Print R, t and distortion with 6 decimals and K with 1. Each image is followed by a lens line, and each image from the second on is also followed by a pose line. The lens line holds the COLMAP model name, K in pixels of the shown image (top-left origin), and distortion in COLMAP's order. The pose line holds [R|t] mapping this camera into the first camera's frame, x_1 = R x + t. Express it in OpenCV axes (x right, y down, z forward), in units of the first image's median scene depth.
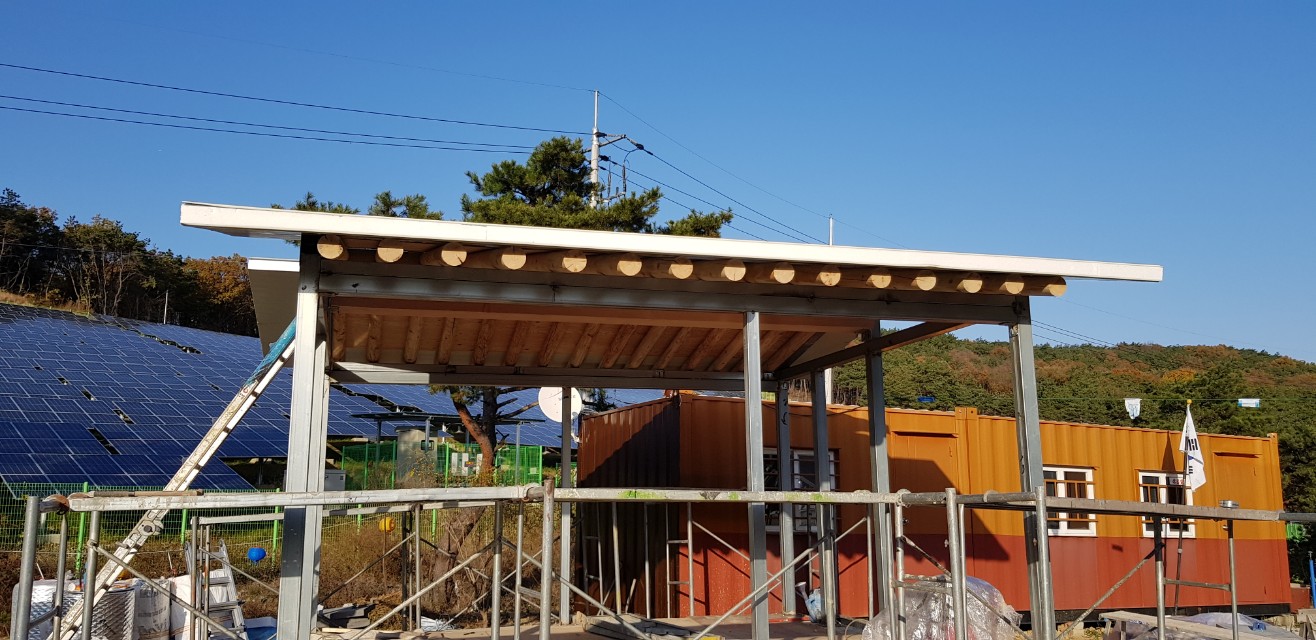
lens RADIAL K [[1099.3, 0, 617.1], [0, 1099.3, 316.9], [0, 0, 1]] dist [0.008206, -0.001899]
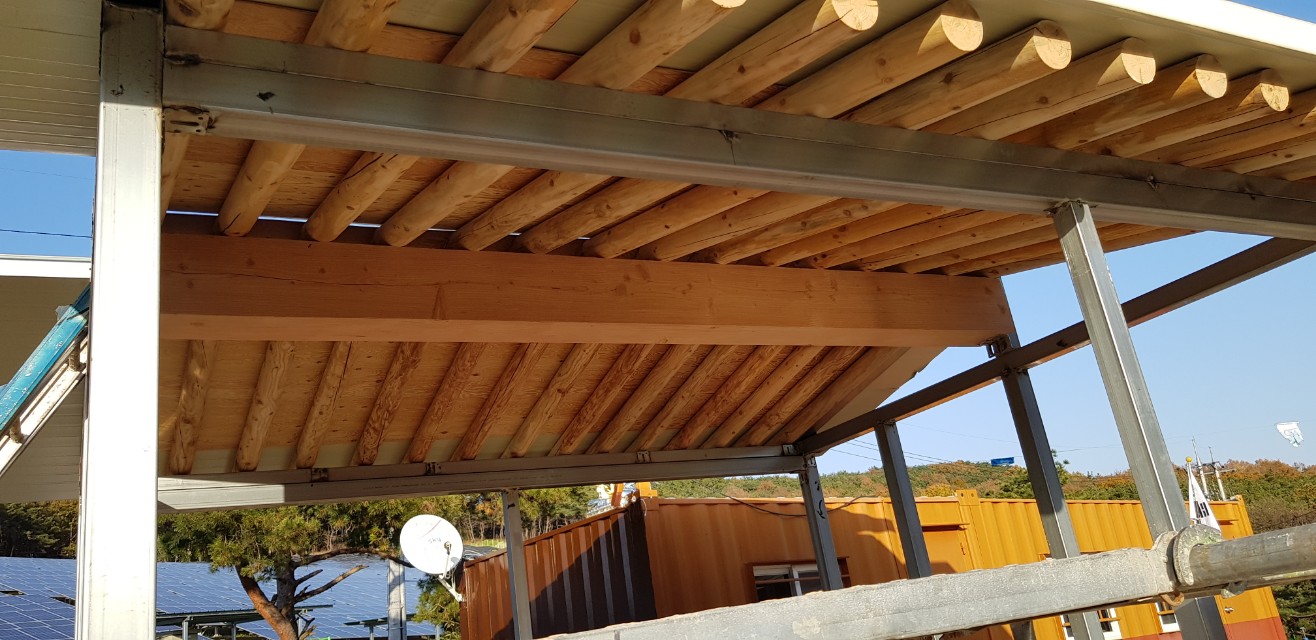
lens RADIAL K [[1099.3, 0, 617.1], [0, 1099.3, 316.9], [0, 0, 1]] dist [0.008206, -0.001899]
pose [[0.970123, -0.065434, 0.233625, -0.102179], [0.100325, 0.984952, -0.140731, 0.049714], [-0.220901, 0.159965, 0.962088, 0.303862]]
